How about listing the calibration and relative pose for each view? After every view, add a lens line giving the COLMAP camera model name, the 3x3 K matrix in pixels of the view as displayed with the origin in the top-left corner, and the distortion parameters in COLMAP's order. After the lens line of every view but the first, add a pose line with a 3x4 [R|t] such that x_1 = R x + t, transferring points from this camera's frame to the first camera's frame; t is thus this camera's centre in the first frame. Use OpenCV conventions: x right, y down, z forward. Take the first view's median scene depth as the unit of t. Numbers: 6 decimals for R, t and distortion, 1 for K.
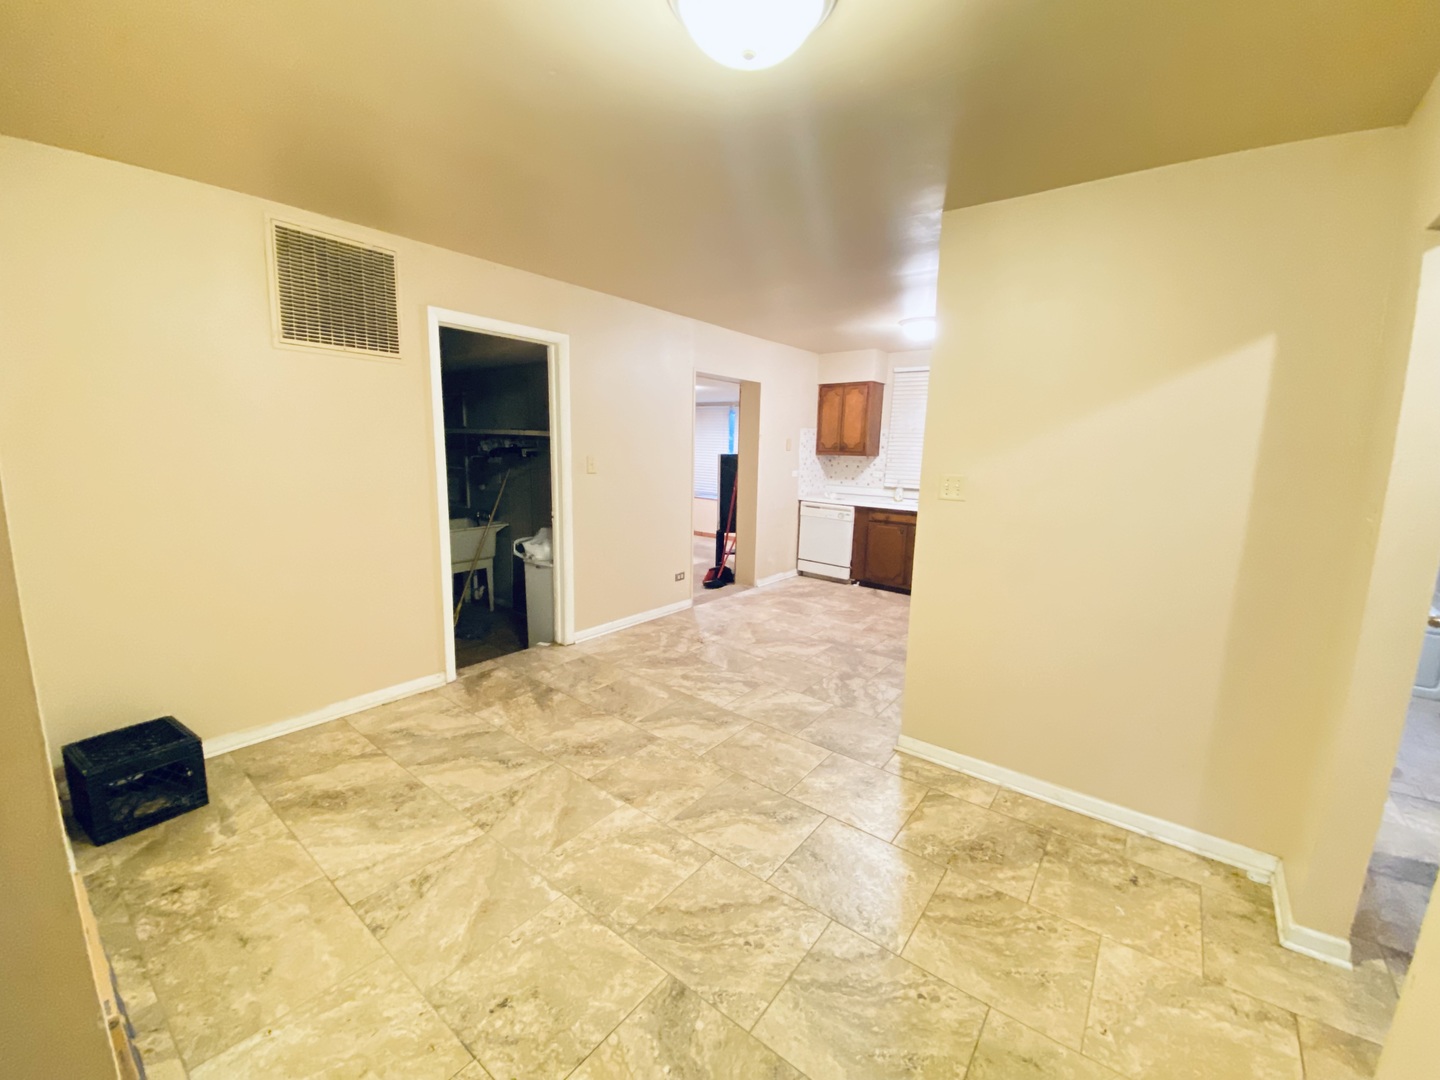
lens RADIAL K [[579.9, 0, 720.0], [0, 579.9, 540.0], [0, 0, 1]] dist [0.044787, -0.036361]
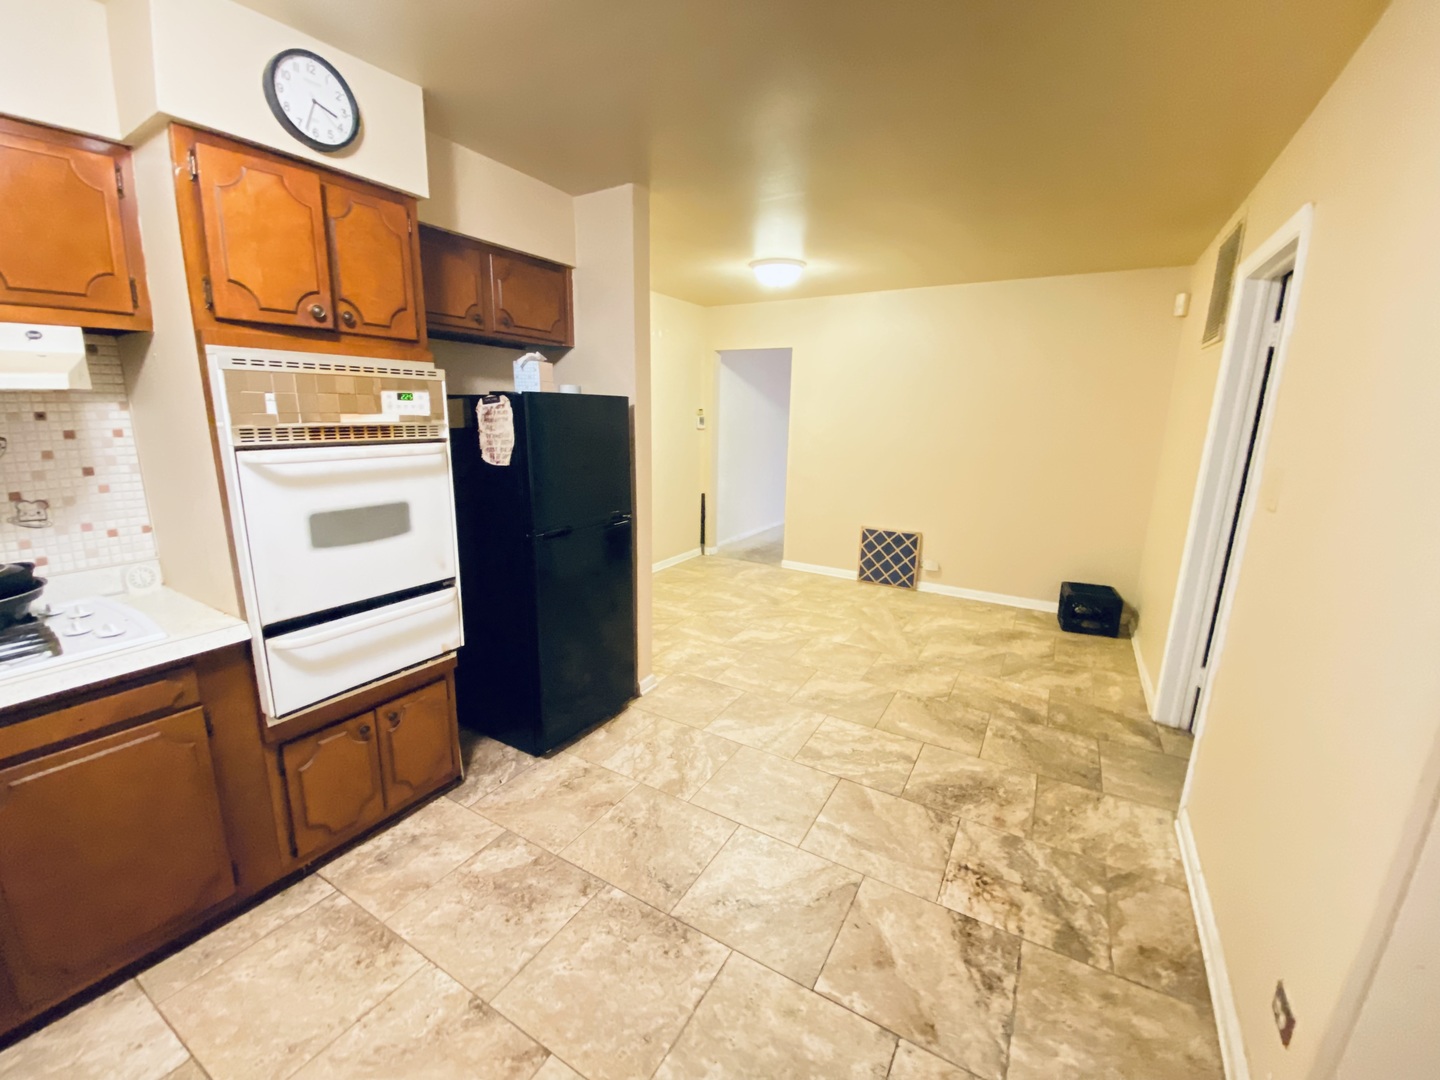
lens RADIAL K [[582.1, 0, 720.0], [0, 582.1, 540.0], [0, 0, 1]] dist [0.027158, -0.023766]
pose [[-0.990343, -0.016747, -0.137625, 0.293190], [-0.067325, 0.925869, 0.371797, -0.283231], [0.121196, 0.377472, -0.918056, 1.685926]]
